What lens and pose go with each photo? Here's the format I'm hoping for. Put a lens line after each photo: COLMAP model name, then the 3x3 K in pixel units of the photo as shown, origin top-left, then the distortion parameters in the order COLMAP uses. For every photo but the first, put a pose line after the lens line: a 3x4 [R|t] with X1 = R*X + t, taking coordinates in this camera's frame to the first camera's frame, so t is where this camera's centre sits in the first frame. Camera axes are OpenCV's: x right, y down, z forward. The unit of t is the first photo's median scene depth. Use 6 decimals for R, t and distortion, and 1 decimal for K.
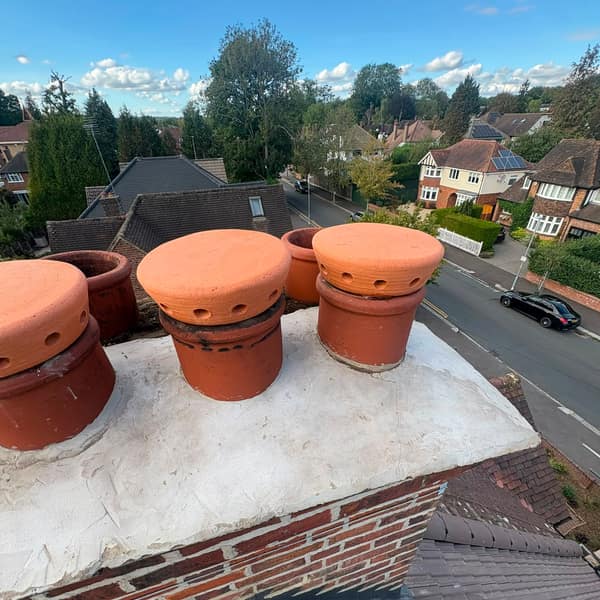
lens RADIAL K [[579.4, 0, 286.4], [0, 579.4, 336.1], [0, 0, 1]] dist [0.003877, 0.005561]
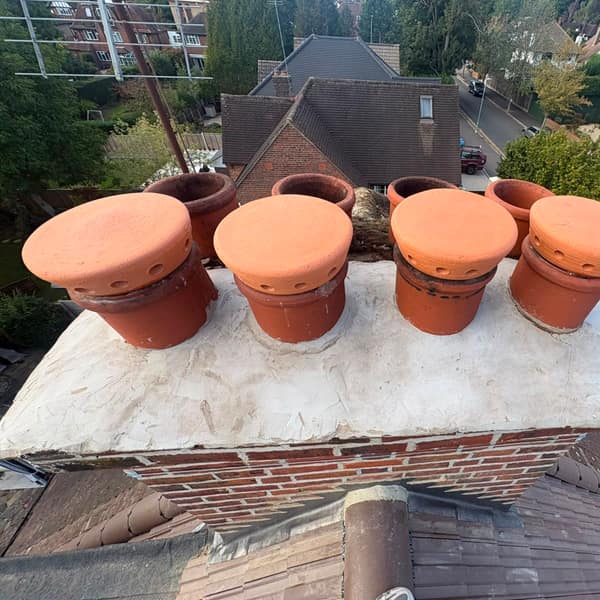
lens RADIAL K [[579.4, 0, 286.4], [0, 579.4, 336.1], [0, 0, 1]] dist [0.003877, 0.005561]
pose [[0.961737, 0.214431, -0.170530, -0.125272], [-0.178134, 0.962321, 0.205441, -0.056334], [0.208158, -0.167203, 0.963698, -0.180281]]
